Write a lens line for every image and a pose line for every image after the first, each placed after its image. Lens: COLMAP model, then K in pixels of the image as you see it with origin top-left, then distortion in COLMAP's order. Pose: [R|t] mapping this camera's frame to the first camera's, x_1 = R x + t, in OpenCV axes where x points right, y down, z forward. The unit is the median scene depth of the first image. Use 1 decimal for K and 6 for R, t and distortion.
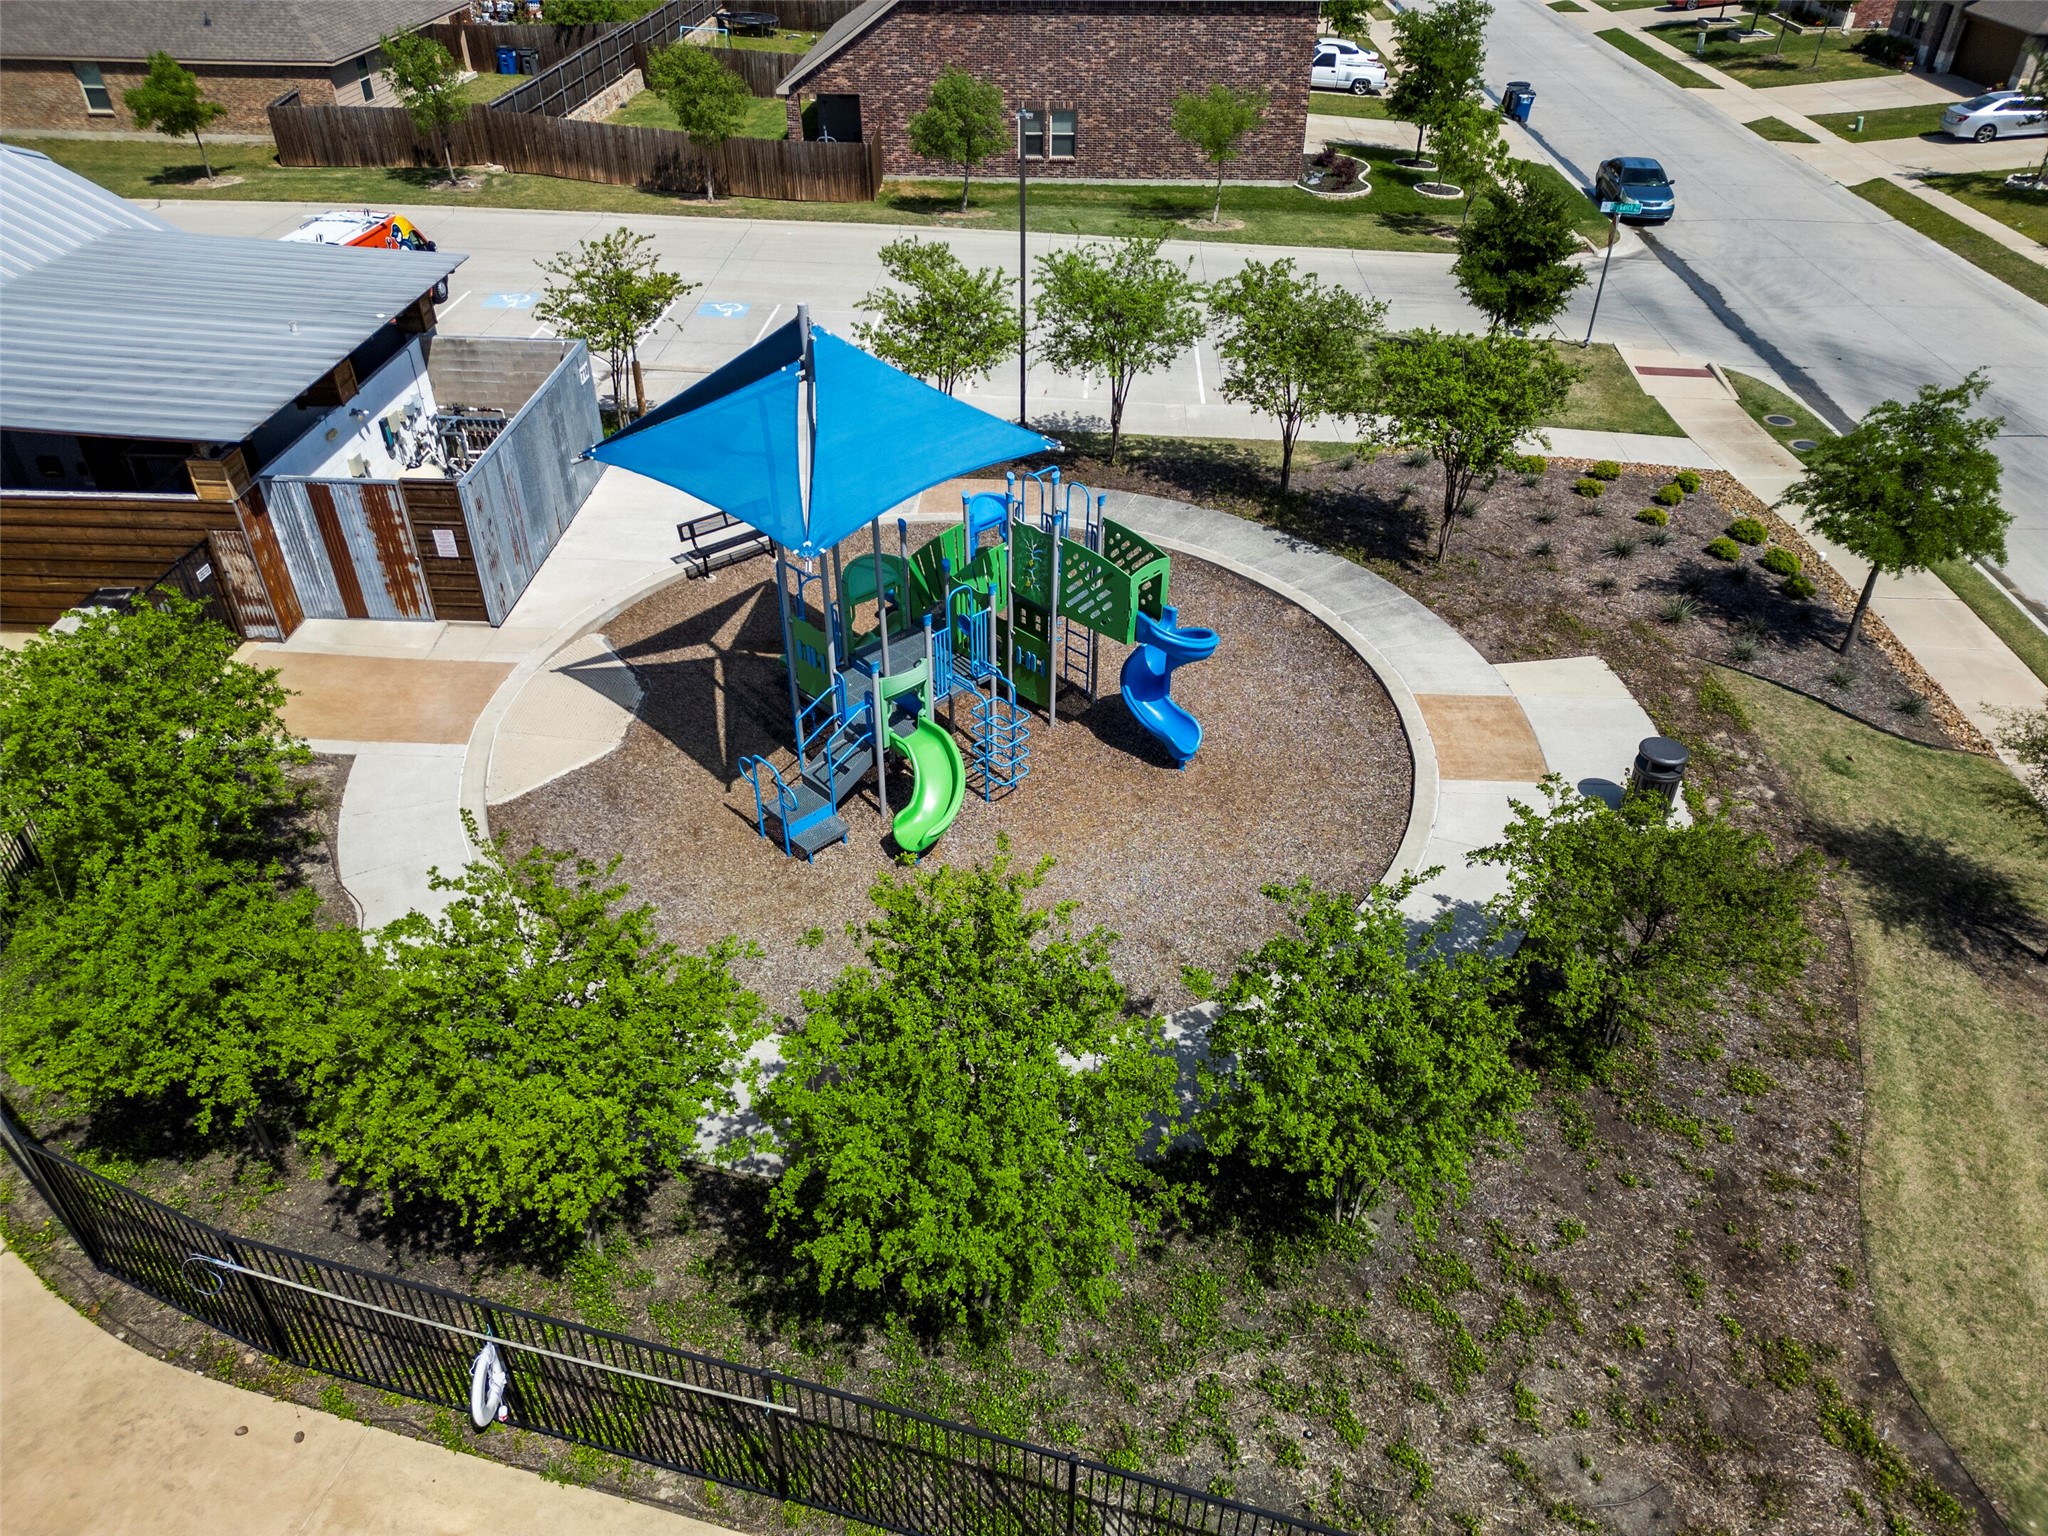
lens RADIAL K [[1432.8, 0, 1026.8], [0, 1432.8, 756.8], [0, 0, 1]] dist [0.073256, -0.068762]
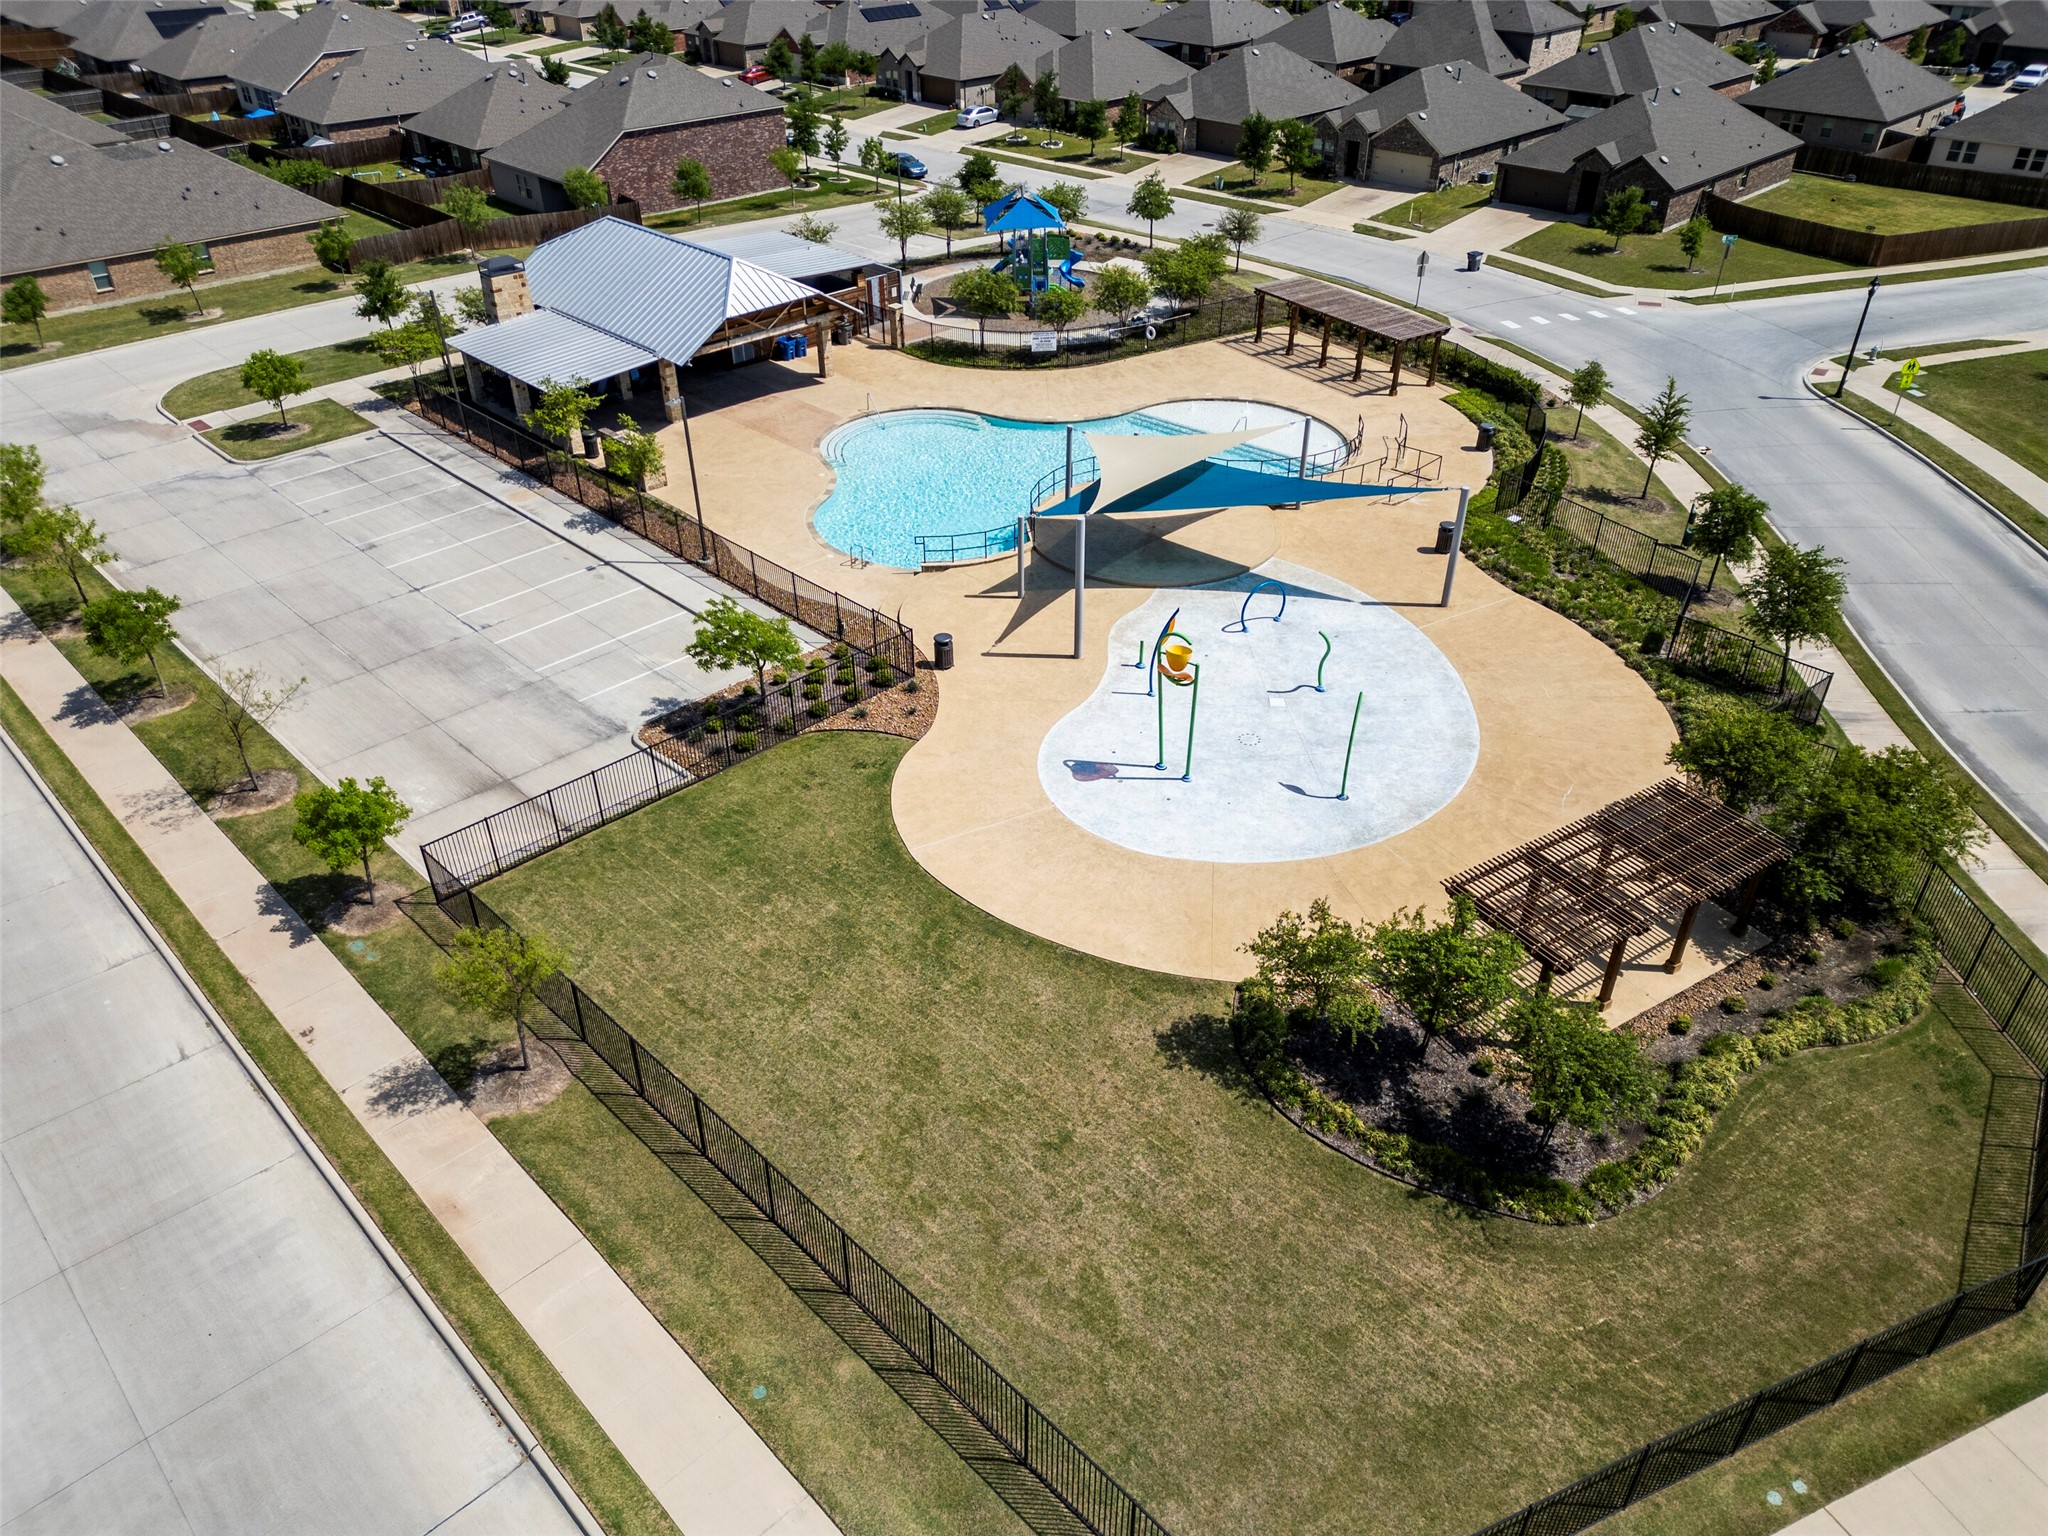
lens RADIAL K [[1432.8, 0, 1024.0], [0, 1432.8, 768.0], [0, 0, 1]] dist [0.030251, -0.003781]
pose [[0.678799, -0.414639, 0.606058, -2.572526], [0.427118, 0.894293, 0.133456, 0.508231], [-0.597329, 0.168269, 0.784145, -1.574686]]
